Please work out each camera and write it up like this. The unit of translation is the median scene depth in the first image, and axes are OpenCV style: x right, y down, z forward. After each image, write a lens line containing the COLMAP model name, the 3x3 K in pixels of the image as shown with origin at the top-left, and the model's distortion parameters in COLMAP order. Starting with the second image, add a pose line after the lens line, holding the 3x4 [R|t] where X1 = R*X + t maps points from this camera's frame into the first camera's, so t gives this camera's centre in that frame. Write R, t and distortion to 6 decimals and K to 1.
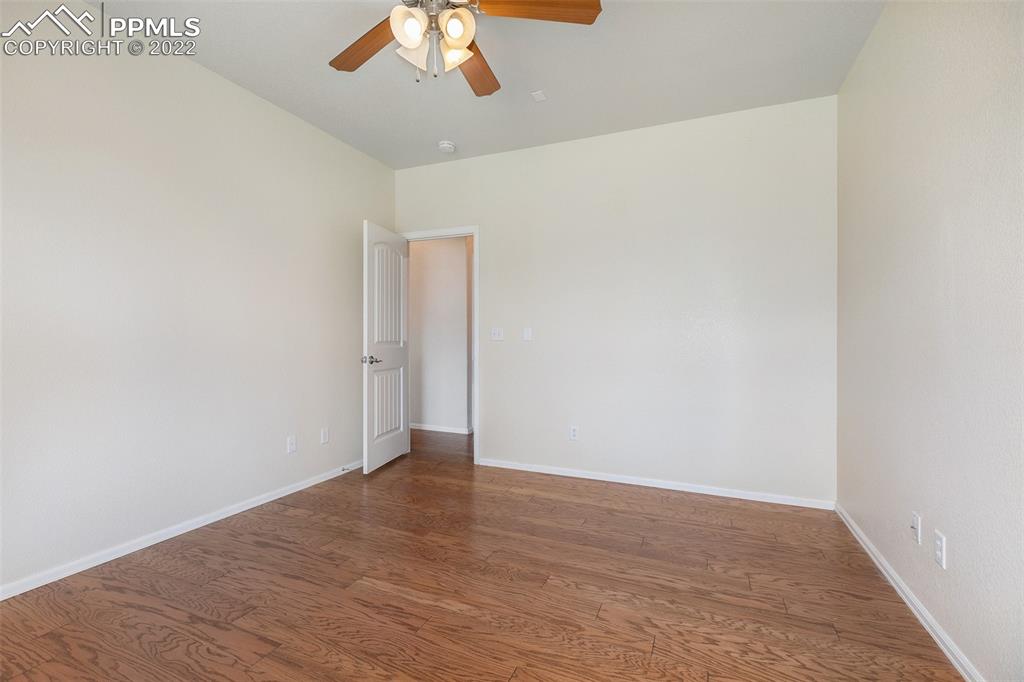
lens RADIAL K [[464.9, 0, 510.6], [0, 464.9, 339.7], [0, 0, 1]] dist [-0.002169, 0.000706]
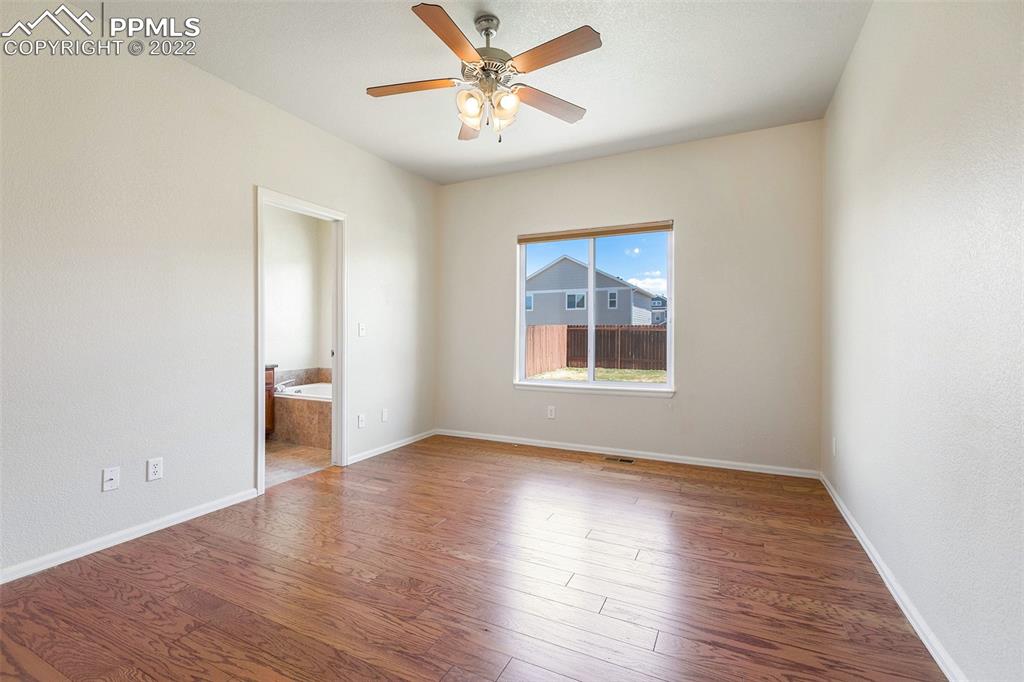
lens RADIAL K [[464.9, 0, 509.5], [0, 464.9, 338.1], [0, 0, 1]] dist [-0.002169, 0.000706]
pose [[-0.998688, -0.000718, 0.051205, -0.256193], [-0.000231, 0.999955, 0.009514, 0.001219], [-0.051210, 0.009489, -0.998643, 1.968383]]
